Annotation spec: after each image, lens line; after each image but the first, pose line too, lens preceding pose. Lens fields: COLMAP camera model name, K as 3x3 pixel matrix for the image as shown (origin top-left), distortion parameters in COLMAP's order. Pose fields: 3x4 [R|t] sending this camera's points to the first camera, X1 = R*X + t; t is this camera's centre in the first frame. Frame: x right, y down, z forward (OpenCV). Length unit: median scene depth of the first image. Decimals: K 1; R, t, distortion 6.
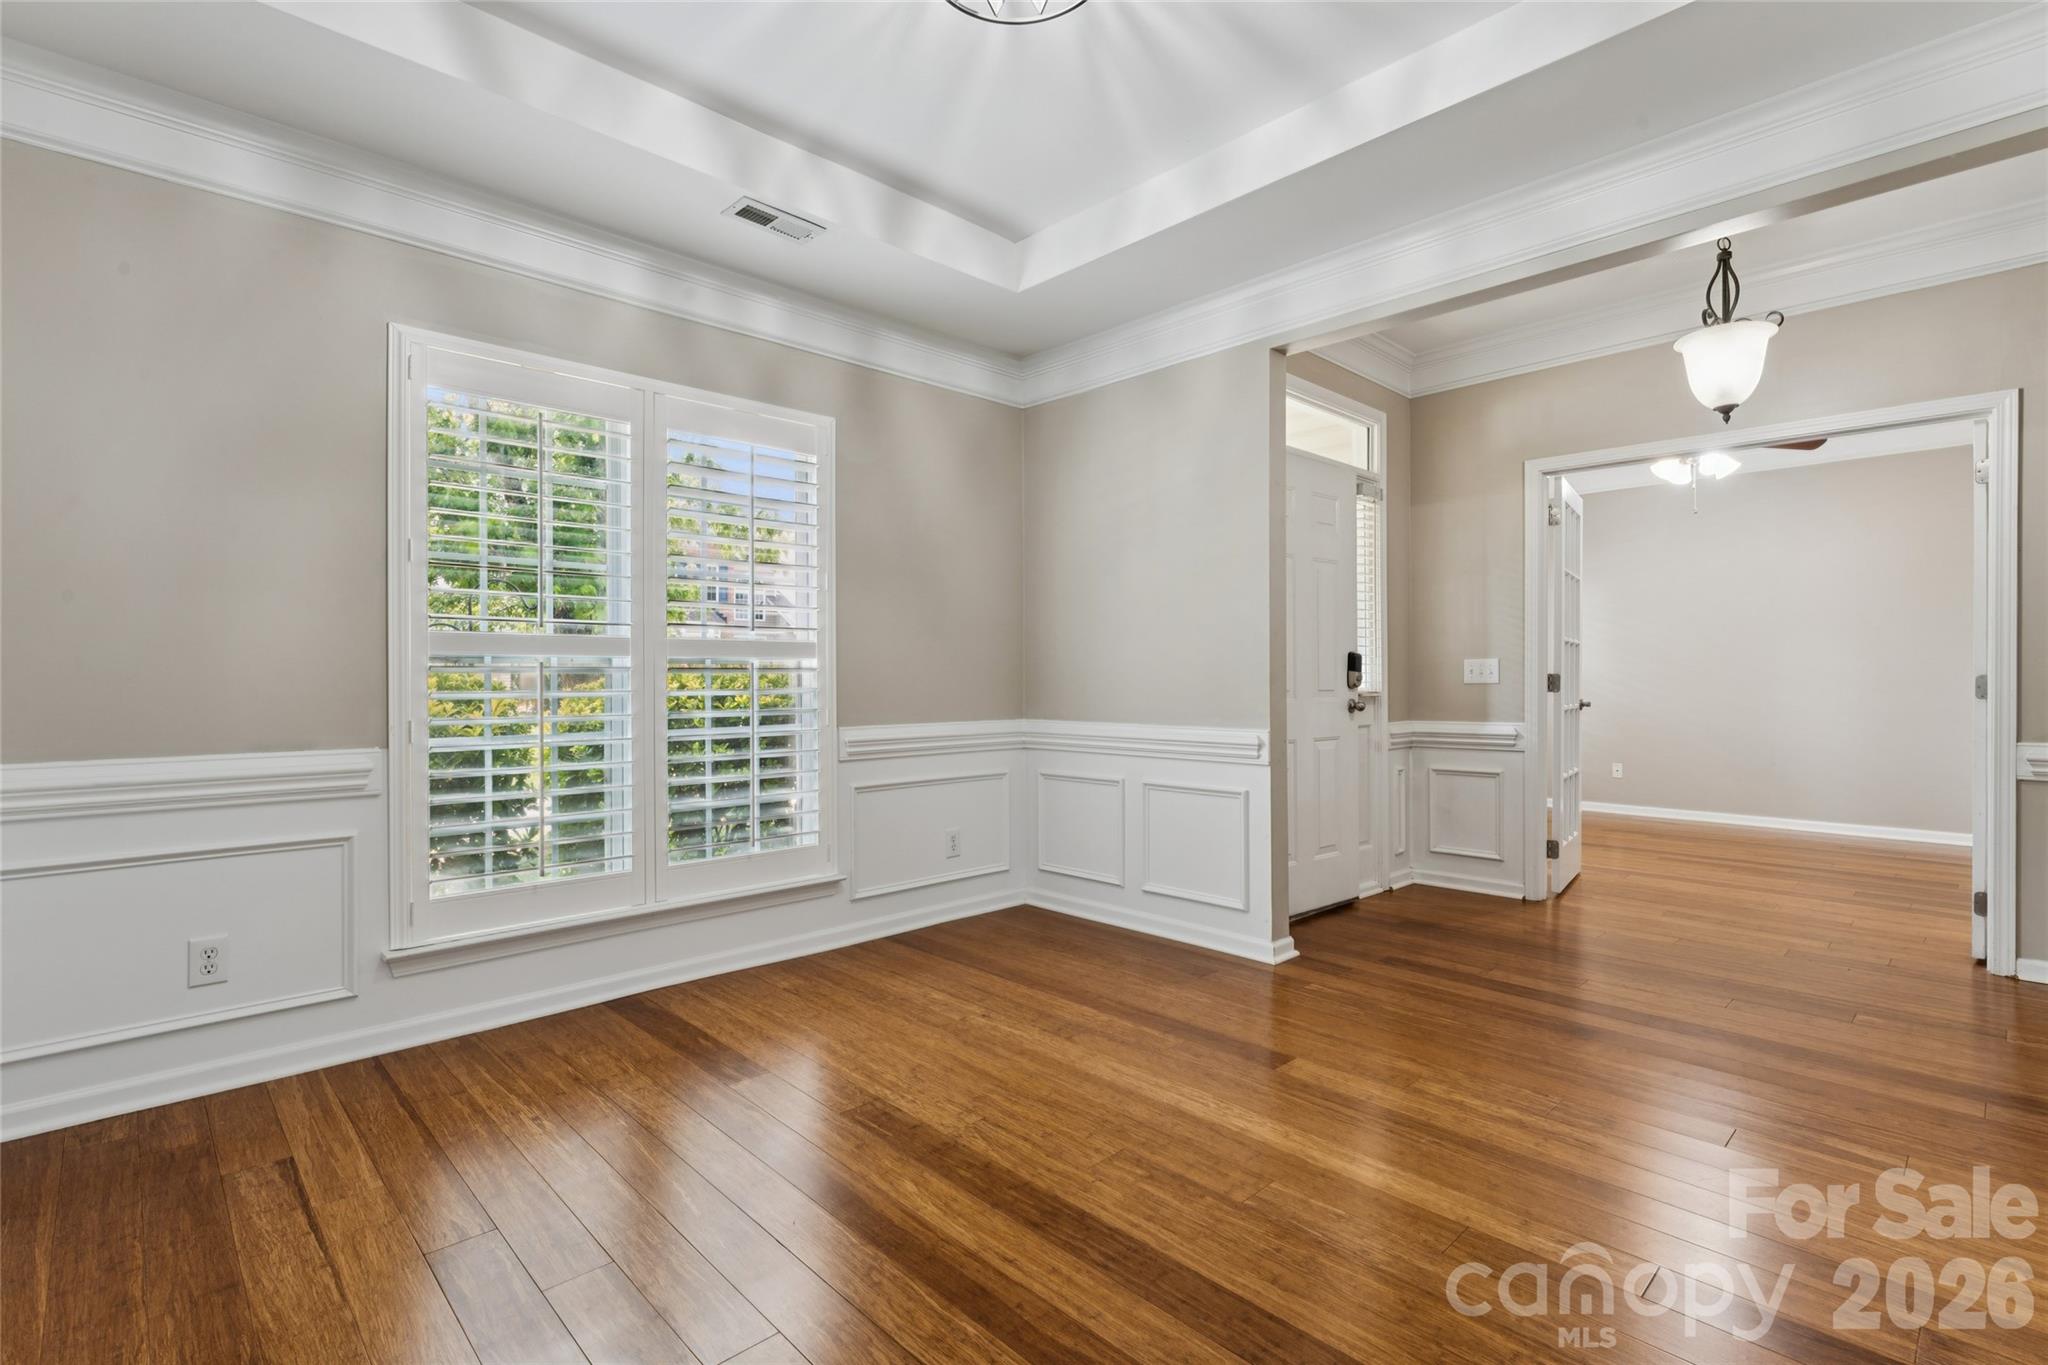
lens RADIAL K [[950.6, 0, 1022.1], [0, 950.6, 675.5], [0, 0, 1]] dist [0.000581, -0.000745]
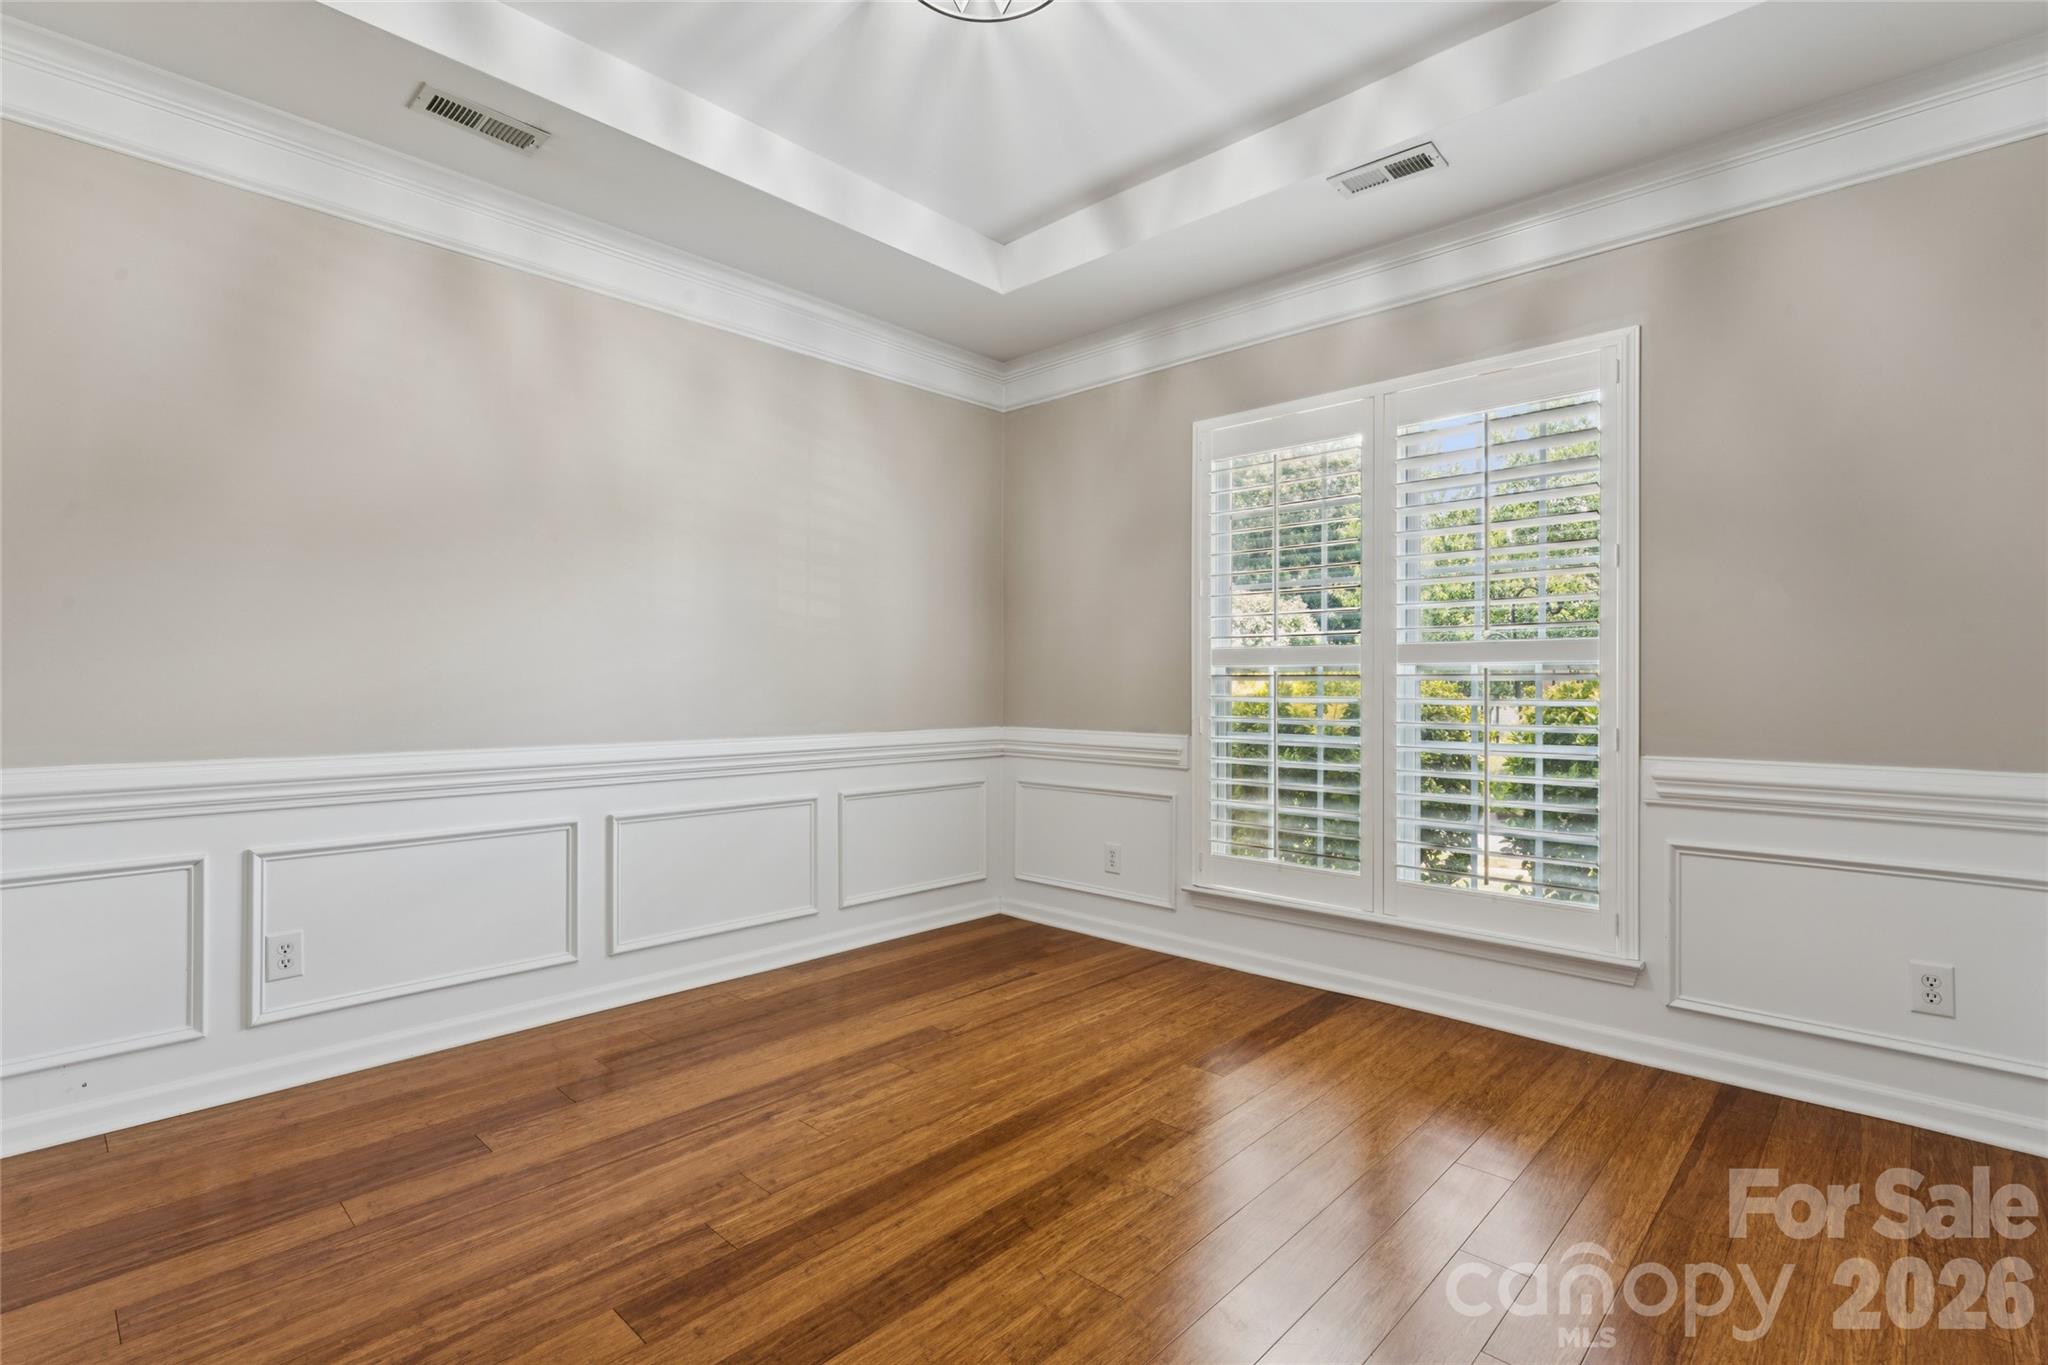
lens RADIAL K [[950.6, 0, 1032.1], [0, 950.6, 683.7], [0, 0, 1]] dist [0.000581, -0.000745]
pose [[0.058818, 0.001329, -0.998268, 0.691811], [-0.002239, 0.999997, 0.001199, 0.000697], [0.998266, 0.002164, 0.058821, 0.701830]]
